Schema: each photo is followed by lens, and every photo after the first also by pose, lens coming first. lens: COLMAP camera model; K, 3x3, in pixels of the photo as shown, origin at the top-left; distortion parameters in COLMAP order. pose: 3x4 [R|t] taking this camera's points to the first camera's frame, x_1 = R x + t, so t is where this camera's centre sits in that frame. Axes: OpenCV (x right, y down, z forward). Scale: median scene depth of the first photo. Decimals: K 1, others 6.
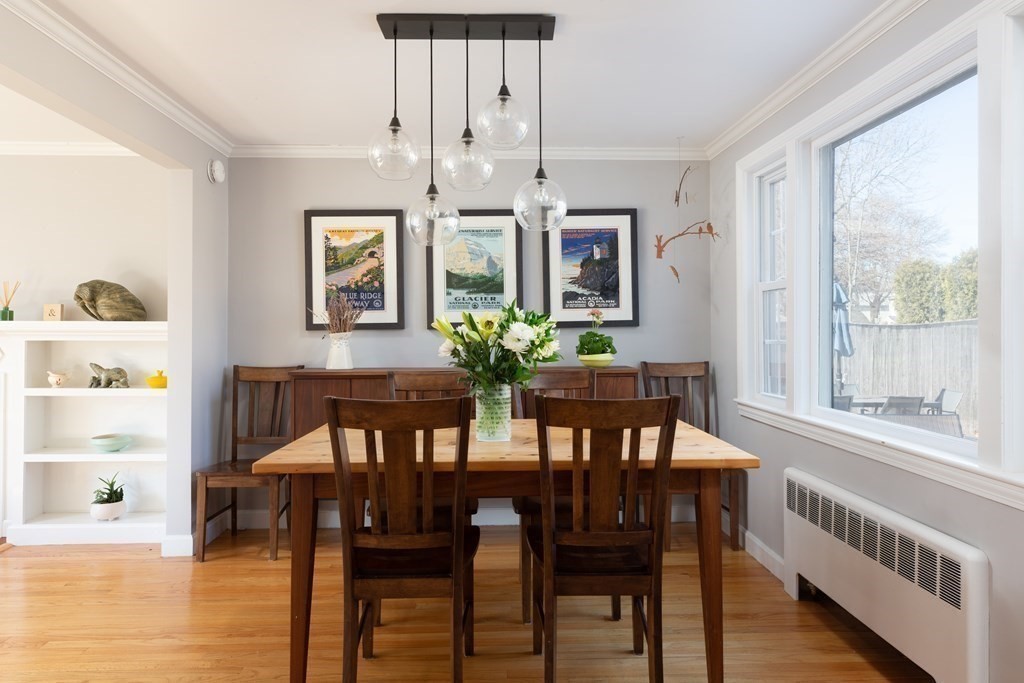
lens RADIAL K [[665.9, 0, 518.4], [0, 665.9, 323.2], [0, 0, 1]] dist [-0.003730, 0.000686]
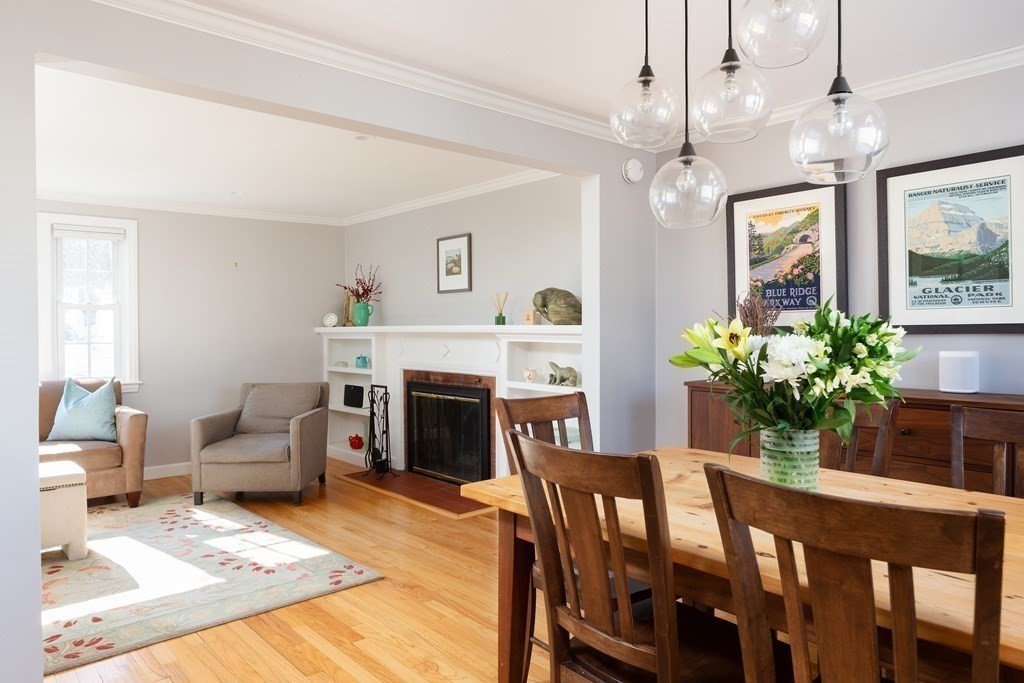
lens RADIAL K [[665.9, 0, 499.4], [0, 665.9, 326.5], [0, 0, 1]] dist [-0.003730, 0.000686]
pose [[0.624785, -0.000114, -0.780797, 0.172651], [0.010883, 0.999904, 0.008563, -0.010078], [0.780721, -0.013848, 0.624726, 0.219483]]
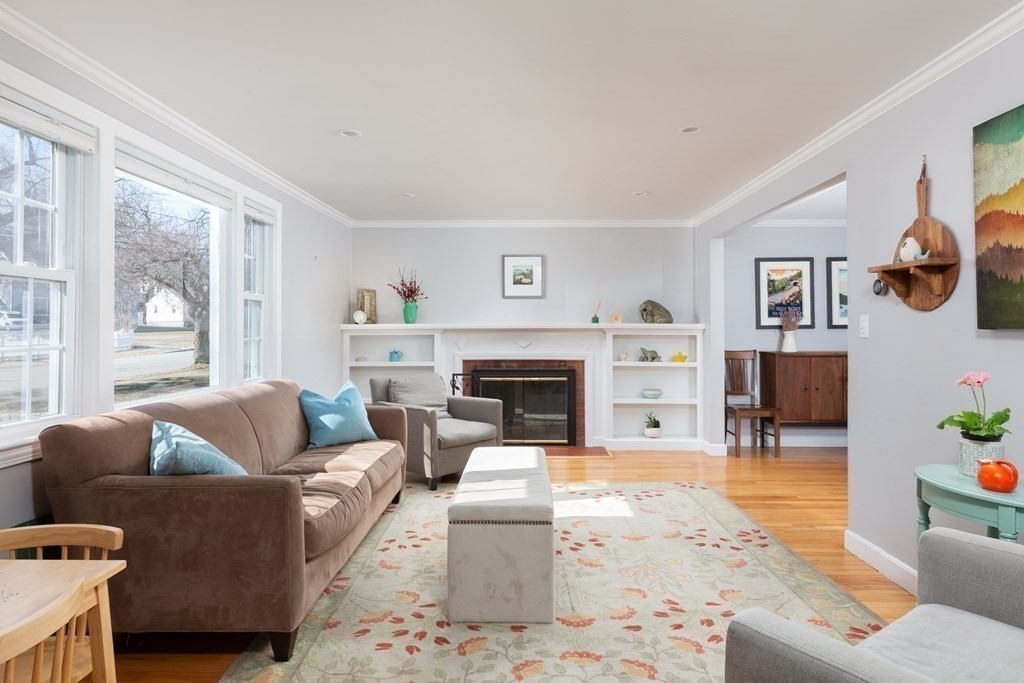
lens RADIAL K [[587.1, 0, 513.6], [0, 587.1, 333.9], [0, 0, 1]] dist [-0.002484, -0.000296]
pose [[0.998086, 0.003097, -0.061765, -0.839298], [-0.002384, 0.999930, 0.011616, 0.006894], [0.061797, -0.011446, 0.998023, -0.525862]]
